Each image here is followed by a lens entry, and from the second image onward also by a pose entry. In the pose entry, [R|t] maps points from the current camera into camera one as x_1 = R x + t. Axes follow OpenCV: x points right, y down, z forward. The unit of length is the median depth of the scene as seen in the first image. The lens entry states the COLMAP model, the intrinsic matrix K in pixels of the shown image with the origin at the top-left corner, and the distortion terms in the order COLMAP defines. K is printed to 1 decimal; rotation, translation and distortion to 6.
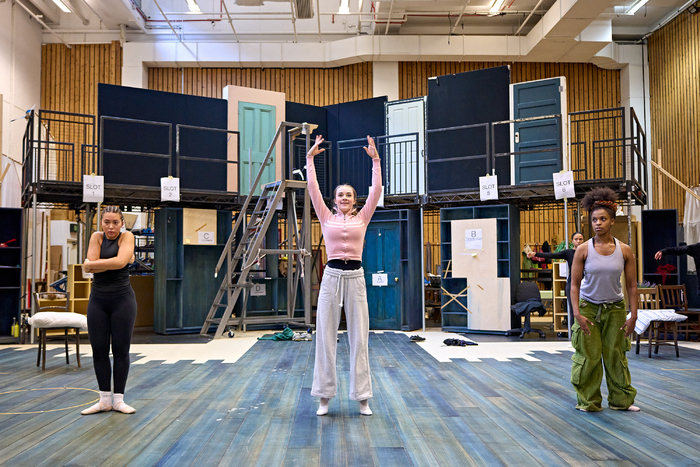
lens RADIAL K [[648.1, 0, 336.1], [0, 648.1, 244.2], [0, 0, 1]] dist [-0.010515, 0.000000]
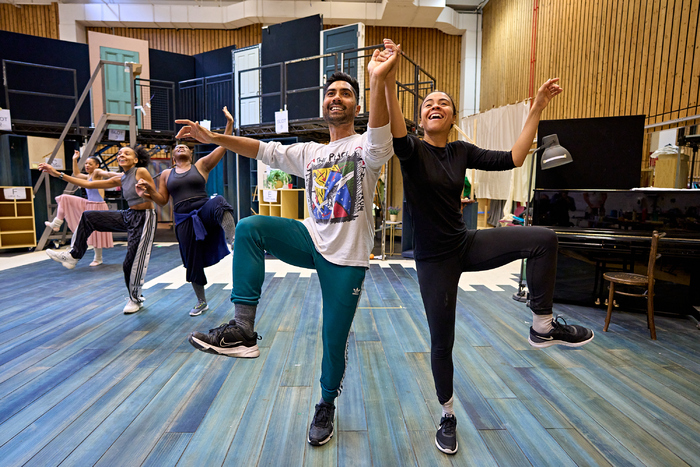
lens RADIAL K [[401.0, 0, 348.5], [0, 401.0, 238.6], [0, 0, 1]] dist [-0.034601, 0.020882]
pose [[0.999794, 0.012307, 0.016169, 0.302634], [-0.014822, 0.986006, 0.166047, -0.002983], [-0.013899, -0.166252, 0.985985, 0.239140]]
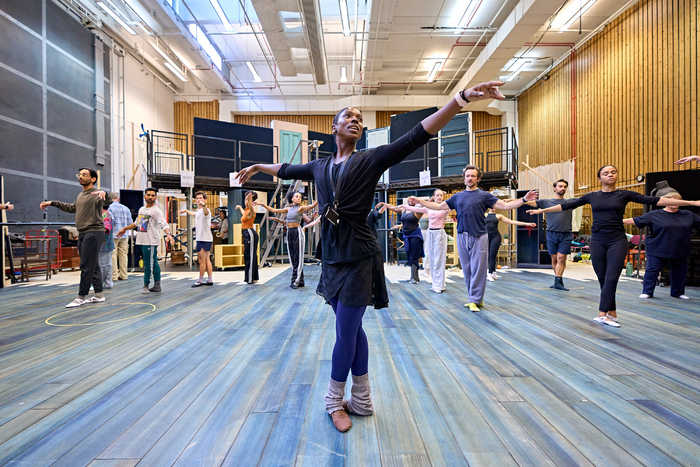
lens RADIAL K [[330.9, 0, 349.0], [0, 330.9, 232.2], [0, 0, 1]] dist [-0.003448, 0.001025]
pose [[0.999989, -0.002649, -0.003804, 0.036081], [0.002808, 0.999092, 0.042501, 0.013791], [0.003688, -0.042512, 0.999089, 0.119455]]
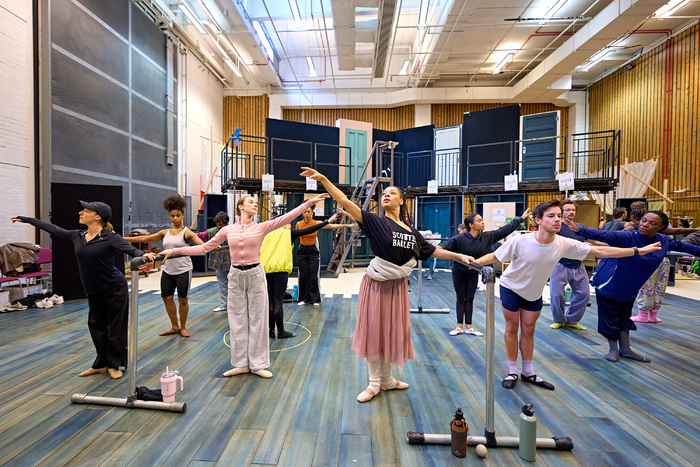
lens RADIAL K [[344.3, 0, 332.3], [0, 344.3, 226.8], [0, 0, 1]] dist [-0.004268, 0.000657]
pose [[0.996499, 0.015156, -0.082224, -0.112785], [-0.010236, 0.998150, 0.059929, -0.022669], [0.082980, -0.058877, 0.994810, 0.109351]]
